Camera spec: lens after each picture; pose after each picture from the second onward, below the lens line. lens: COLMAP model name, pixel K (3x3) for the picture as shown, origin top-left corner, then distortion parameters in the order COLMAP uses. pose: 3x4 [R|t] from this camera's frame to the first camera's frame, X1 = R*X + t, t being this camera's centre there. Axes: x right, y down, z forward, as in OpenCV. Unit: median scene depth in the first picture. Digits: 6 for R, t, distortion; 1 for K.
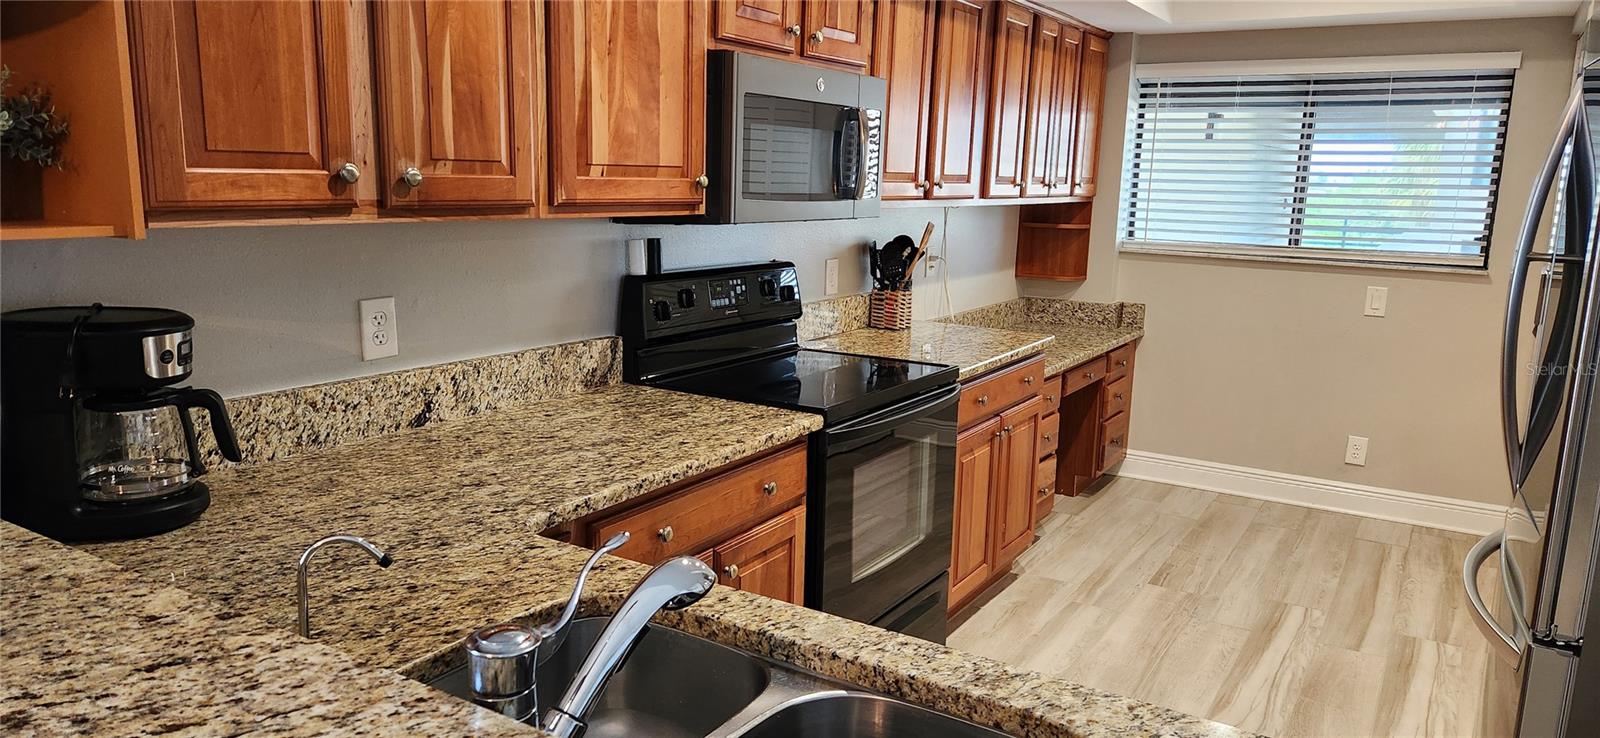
lens RADIAL K [[1069.4, 0, 815.2], [0, 1069.4, 378.4], [0, 0, 1]] dist [0.095594, -0.088949]
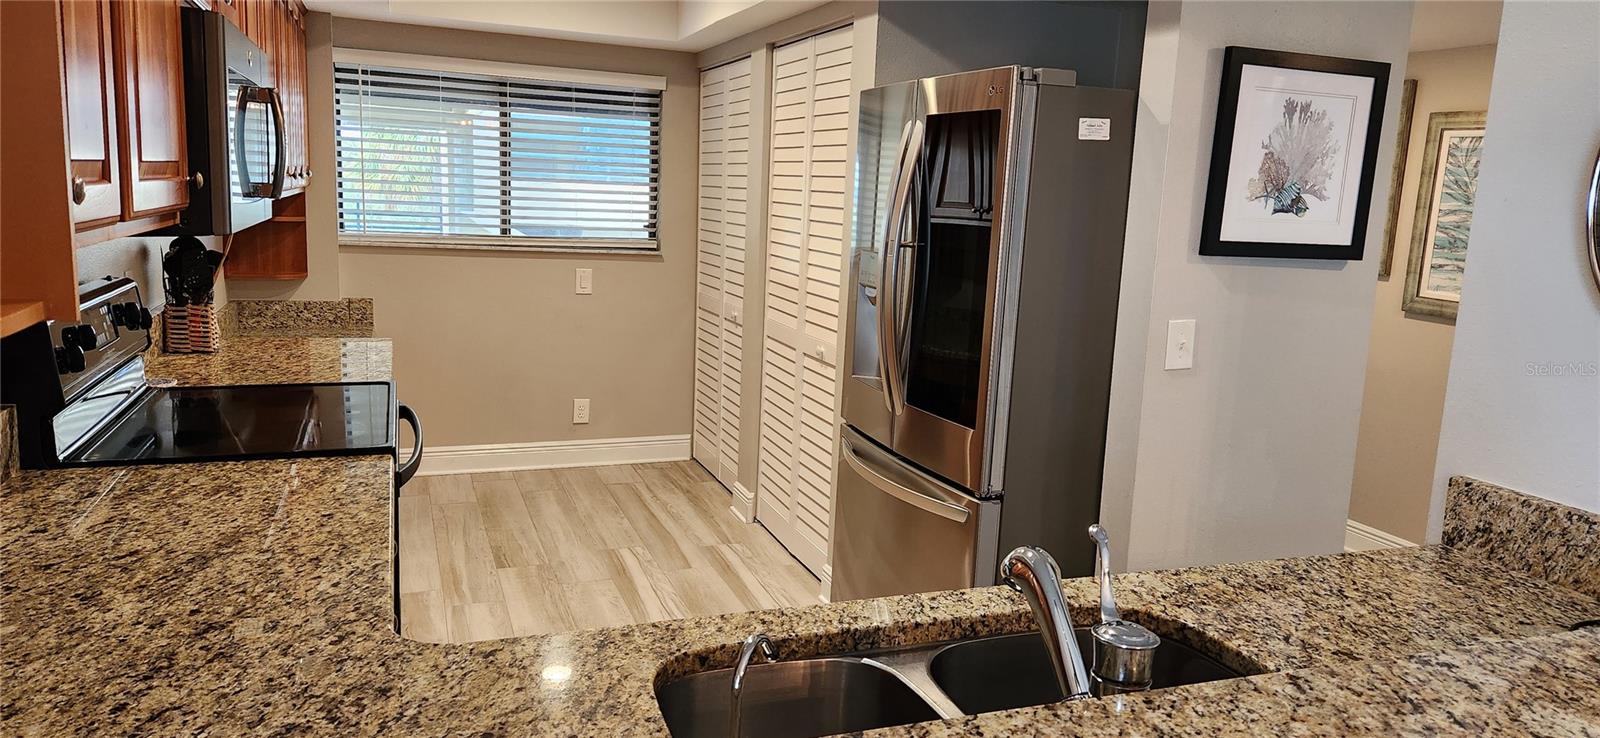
lens RADIAL K [[1069.4, 0, 815.2], [0, 1069.4, 378.4], [0, 0, 1]] dist [0.095594, -0.088949]
pose [[0.612986, -0.138667, 0.777830, -0.290837], [0.124708, 0.989118, 0.078055, -0.032756], [-0.780189, 0.049156, 0.623609, 0.118931]]
